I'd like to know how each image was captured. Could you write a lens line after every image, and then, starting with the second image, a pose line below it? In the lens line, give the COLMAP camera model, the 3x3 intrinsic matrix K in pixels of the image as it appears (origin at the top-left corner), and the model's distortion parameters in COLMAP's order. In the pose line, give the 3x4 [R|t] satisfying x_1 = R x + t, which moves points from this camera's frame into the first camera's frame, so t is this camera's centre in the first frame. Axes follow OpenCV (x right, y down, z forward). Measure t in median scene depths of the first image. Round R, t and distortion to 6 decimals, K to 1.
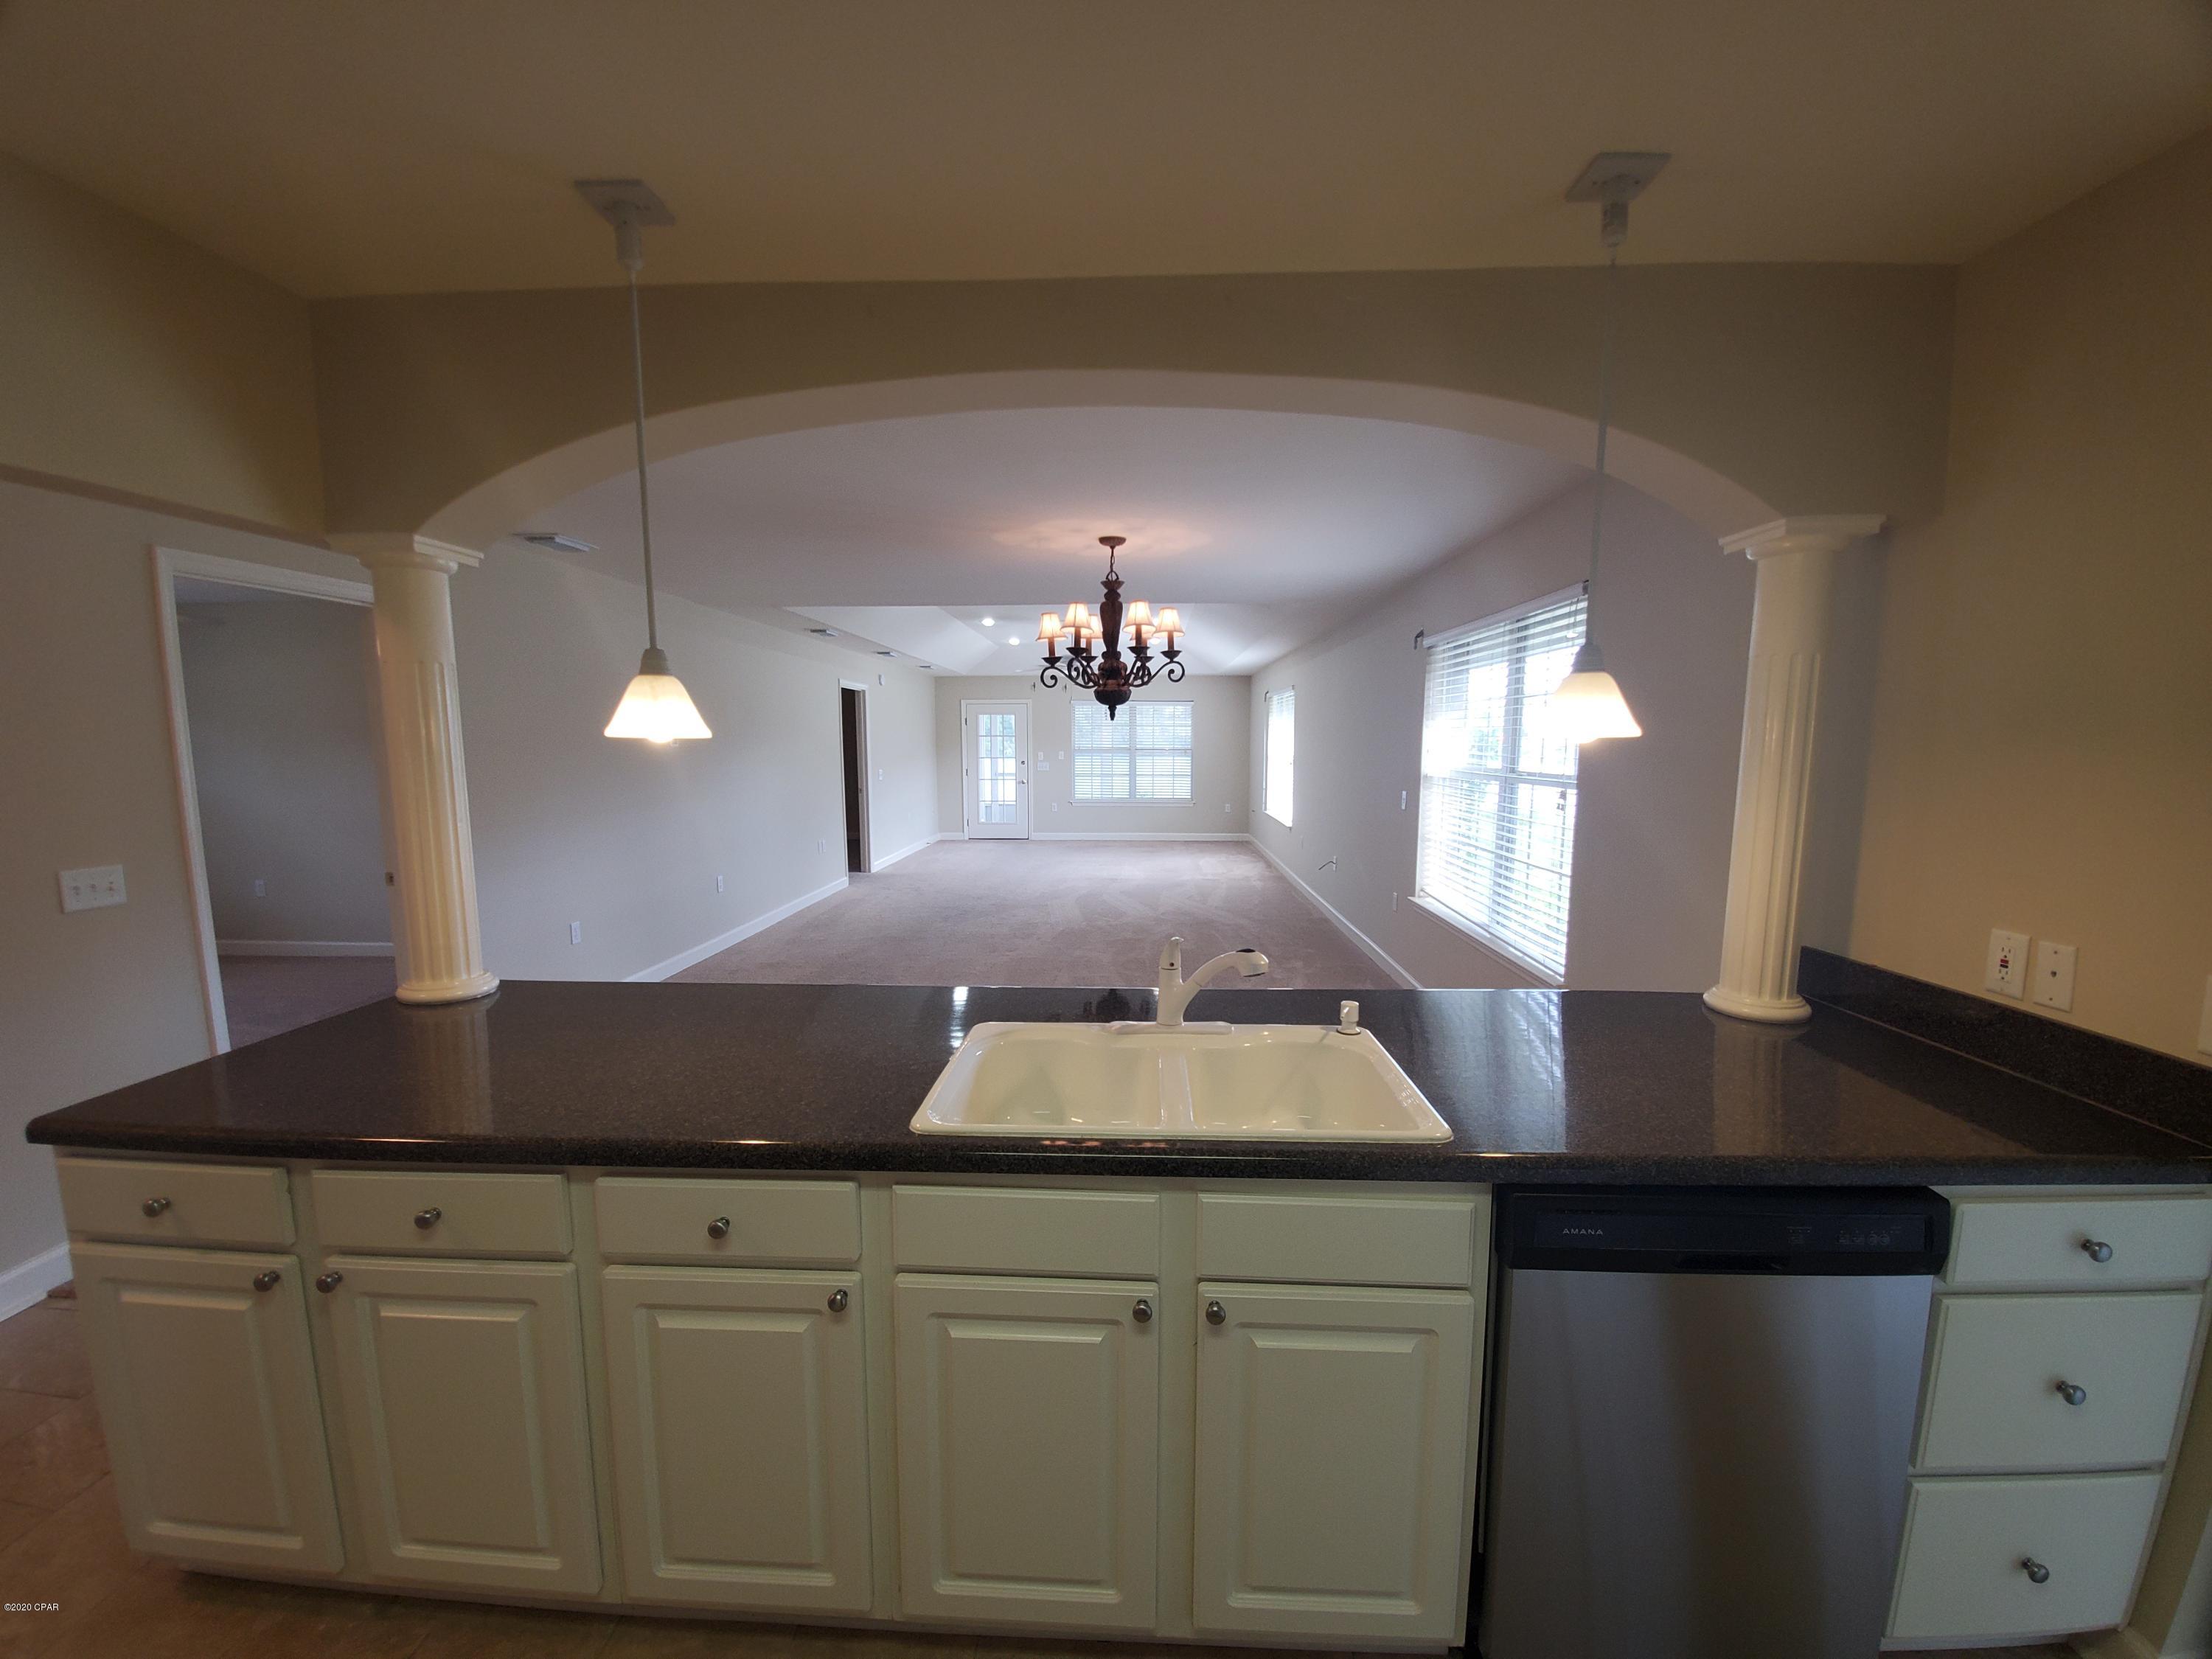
lens RADIAL K [[892.7, 0, 1101.0], [0, 892.7, 844.1], [0, 0, 1]] dist [0.000484, 0.000066]
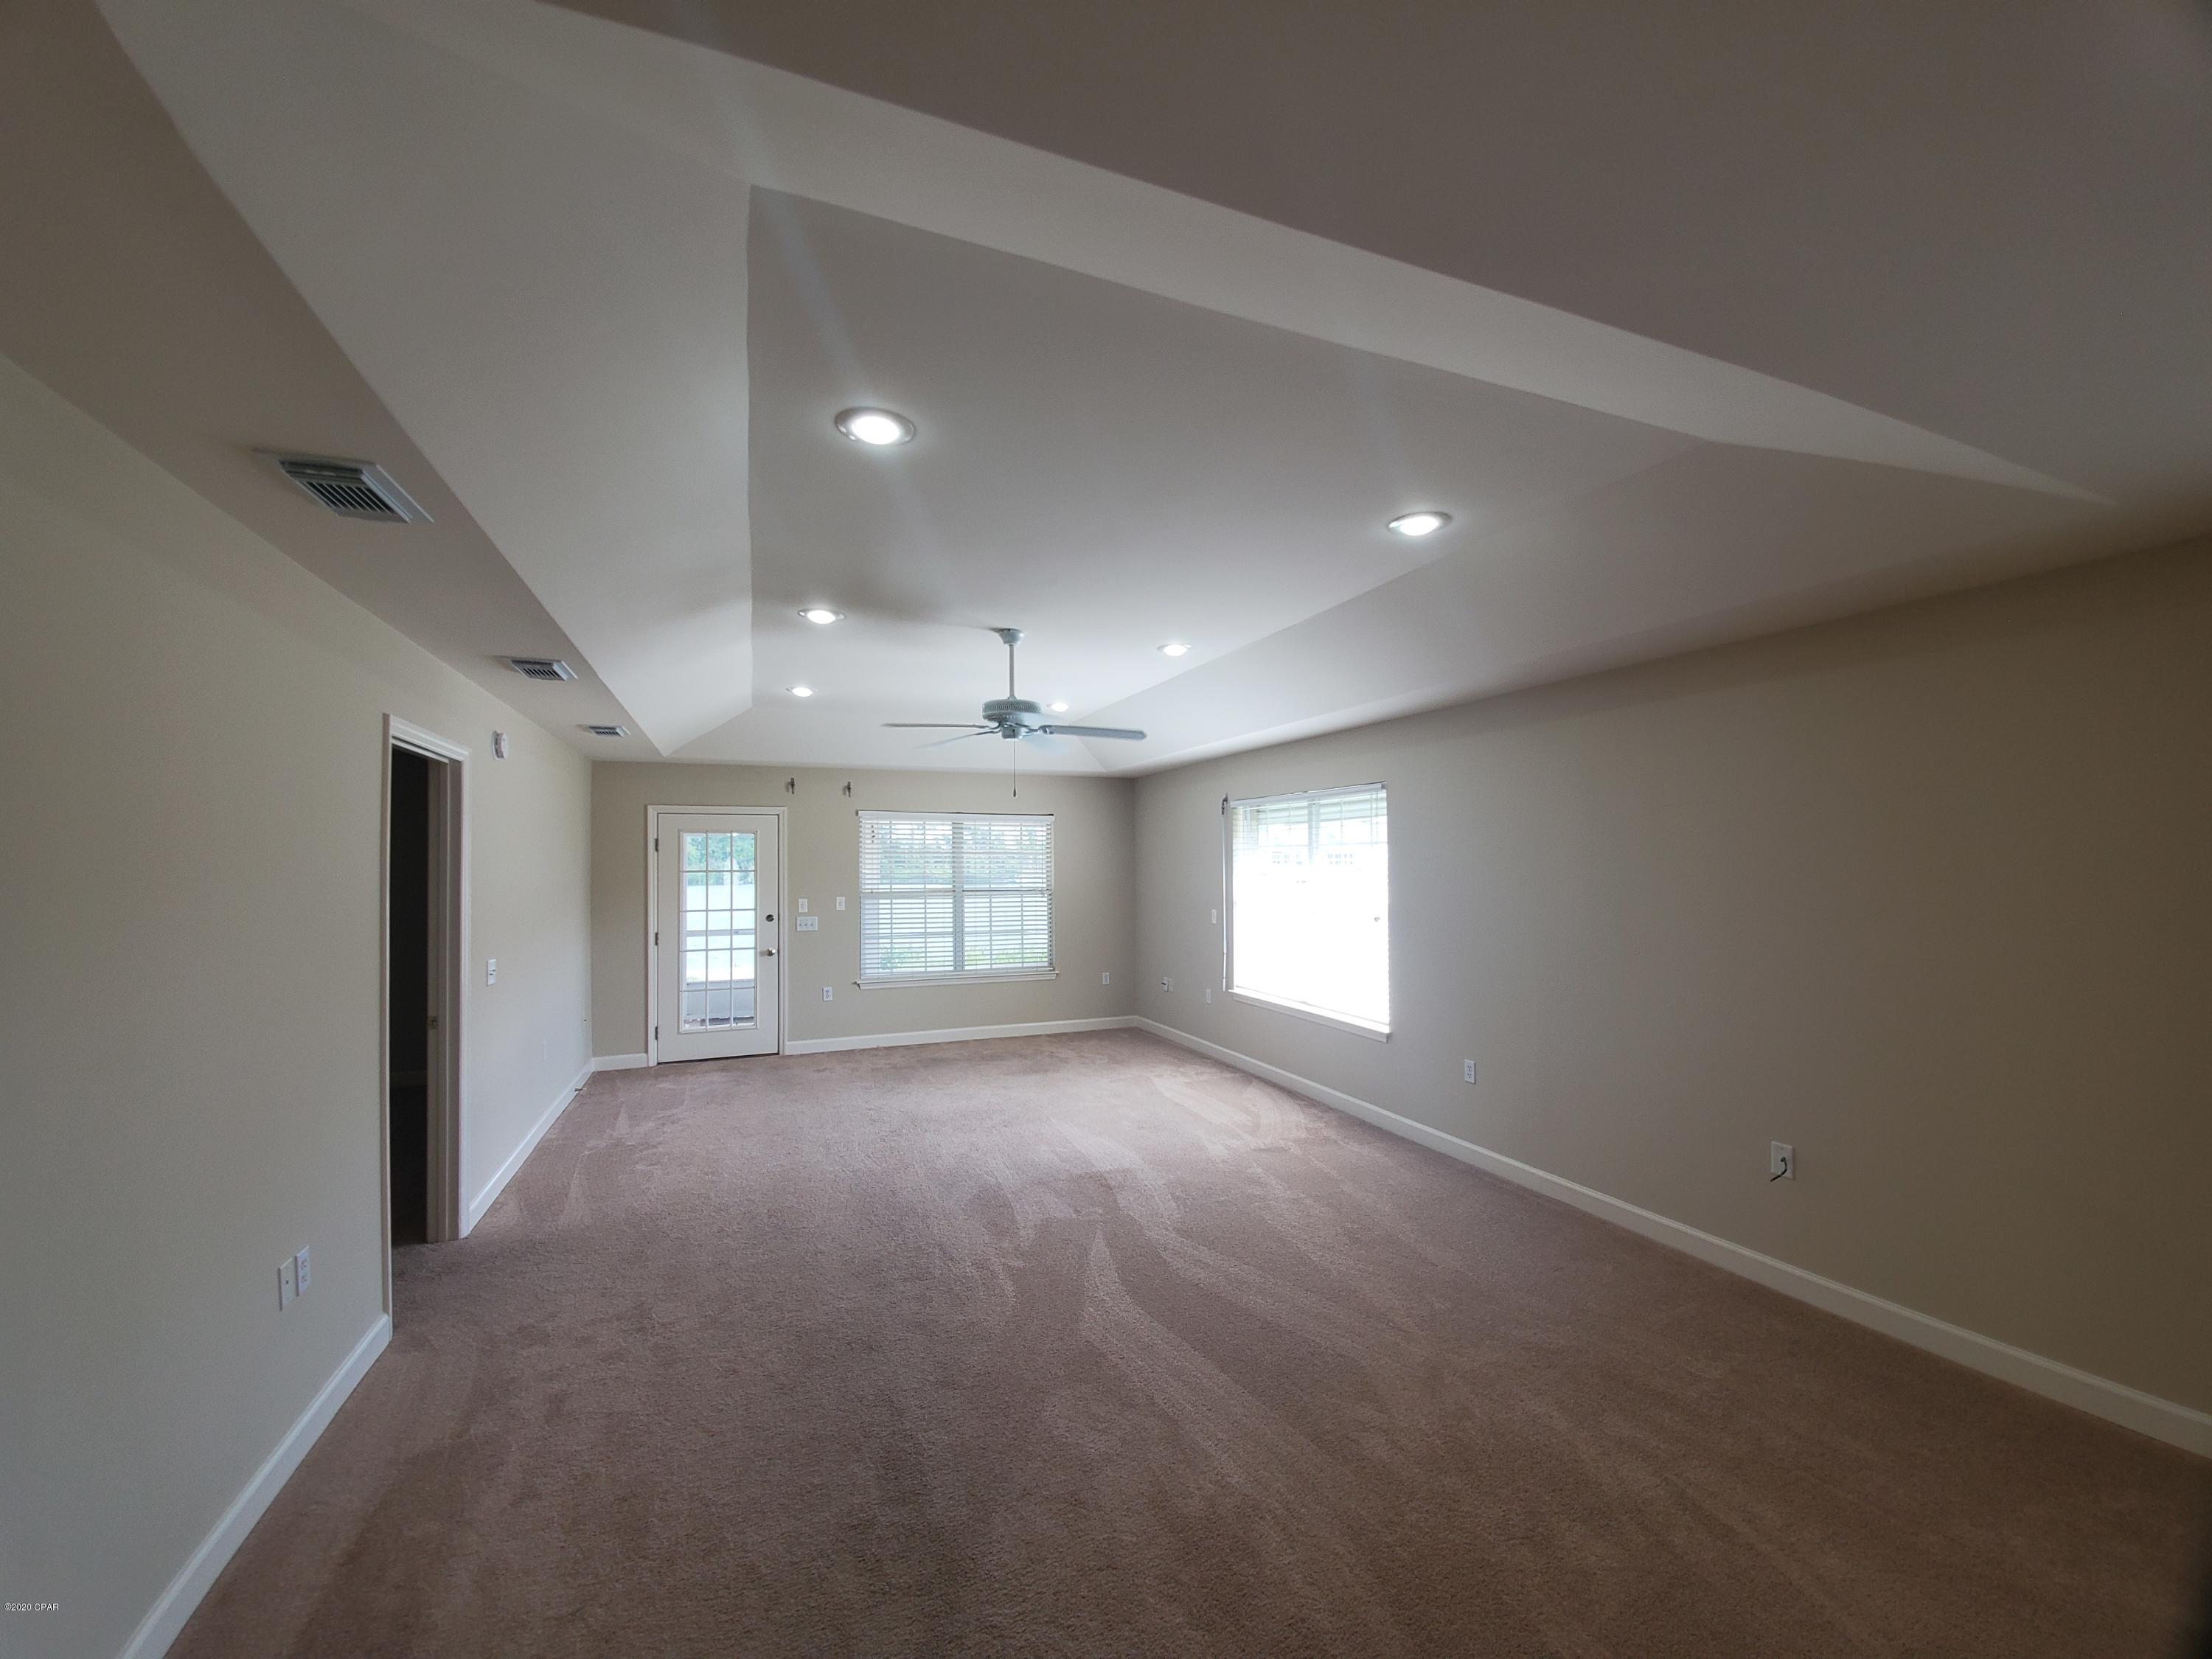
lens RADIAL K [[883.1, 0, 1108.0], [0, 883.1, 861.1], [0, 0, 1]] dist [0.000404, 0.000028]
pose [[0.907577, -0.001125, 0.419884, -0.127784], [0.053059, 0.992288, -0.112028, -0.053507], [-0.416519, 0.123952, 0.900637, 0.406667]]
